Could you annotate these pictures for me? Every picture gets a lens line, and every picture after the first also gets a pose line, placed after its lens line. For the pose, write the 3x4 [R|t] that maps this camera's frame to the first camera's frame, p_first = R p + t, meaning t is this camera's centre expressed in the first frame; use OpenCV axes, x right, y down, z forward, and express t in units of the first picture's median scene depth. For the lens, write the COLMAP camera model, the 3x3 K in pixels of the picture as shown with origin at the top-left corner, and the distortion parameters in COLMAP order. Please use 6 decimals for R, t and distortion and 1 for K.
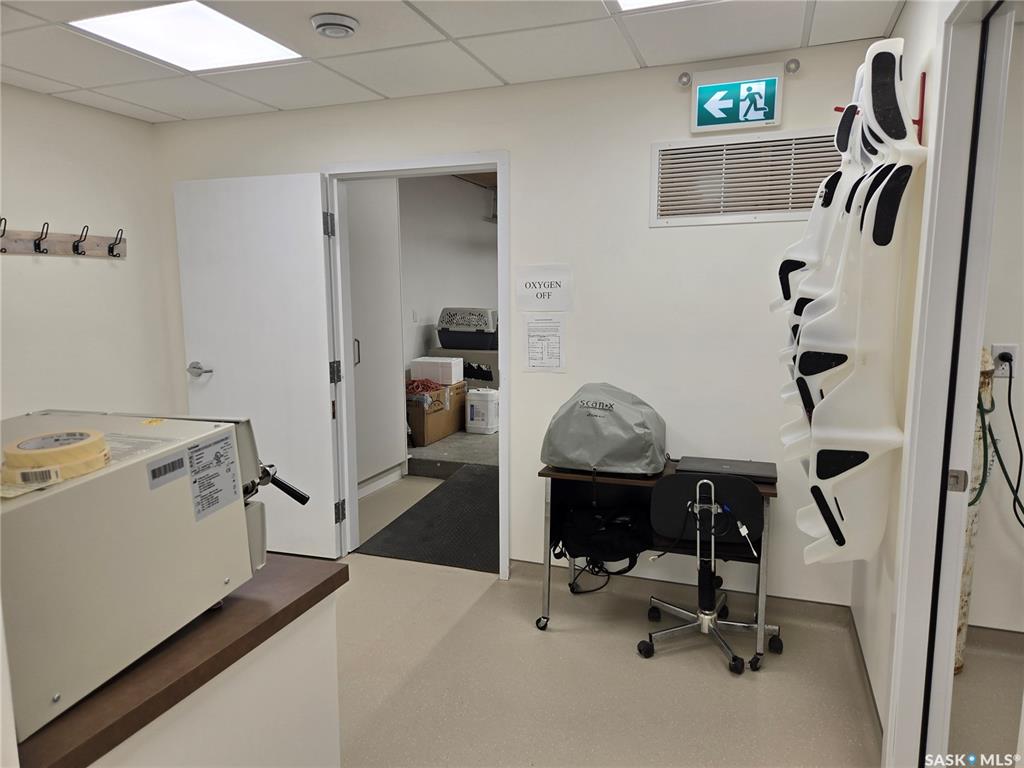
lens RADIAL K [[684.4, 0, 510.9], [0, 684.4, 387.2], [0, 0, 1]] dist [0.074781, -0.053462]
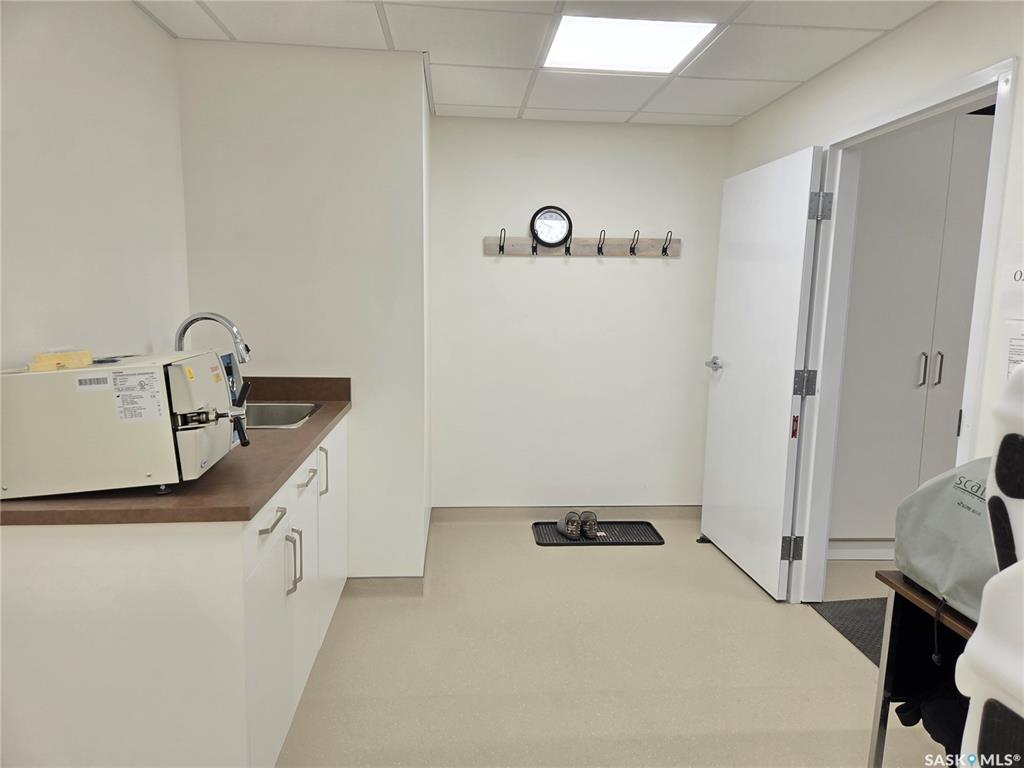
lens RADIAL K [[684.4, 0, 517.7], [0, 684.4, 379.5], [0, 0, 1]] dist [0.074781, -0.053462]
pose [[0.430261, 0.130497, -0.893222, 0.398821], [-0.146208, 0.986505, 0.073697, -0.042735], [0.890785, 0.098887, 0.443534, 0.359231]]
